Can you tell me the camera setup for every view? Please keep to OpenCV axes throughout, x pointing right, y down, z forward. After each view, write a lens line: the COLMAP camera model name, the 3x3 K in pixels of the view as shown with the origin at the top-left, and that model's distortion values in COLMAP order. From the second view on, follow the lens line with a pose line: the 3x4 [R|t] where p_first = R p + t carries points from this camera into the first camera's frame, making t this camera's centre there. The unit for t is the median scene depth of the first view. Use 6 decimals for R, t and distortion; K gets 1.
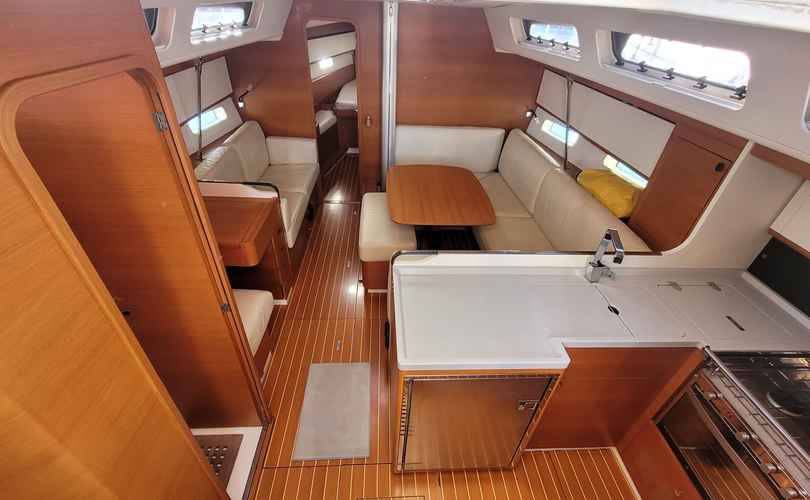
lens RADIAL K [[354.3, 0, 406.9], [0, 354.3, 254.2], [0, 0, 1]] dist [0.009687, 0.000157]
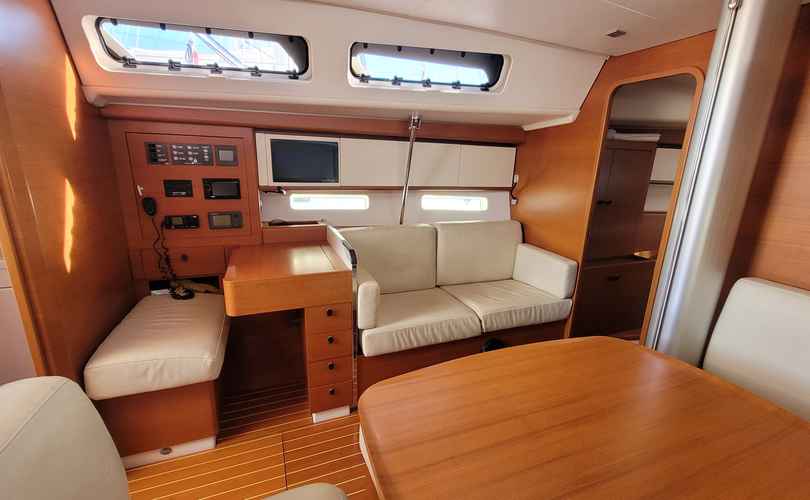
lens RADIAL K [[347.2, 0, 404.4], [0, 347.2, 252.6], [0, 0, 1]] dist [0.014317, 0.000279]
pose [[0.317106, 0.210014, -0.924845, 0.365921], [-0.571085, 0.820837, -0.009415, -0.295034], [0.757169, 0.531151, 0.380228, 0.967705]]
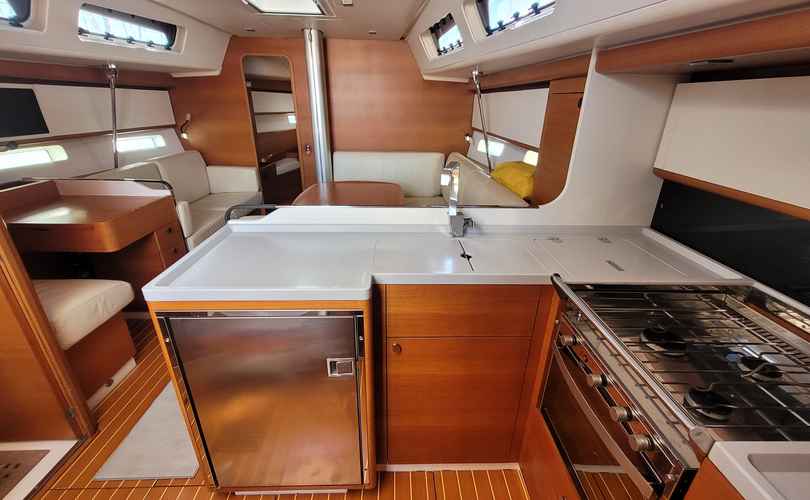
lens RADIAL K [[354.3, 0, 406.9], [0, 354.3, 254.2], [0, 0, 1]] dist [0.009687, 0.000157]
pose [[0.998969, -0.021155, -0.040166, 0.373515], [0.011910, 0.975921, -0.217800, 0.257896], [0.043806, 0.217097, 0.975167, 0.152115]]
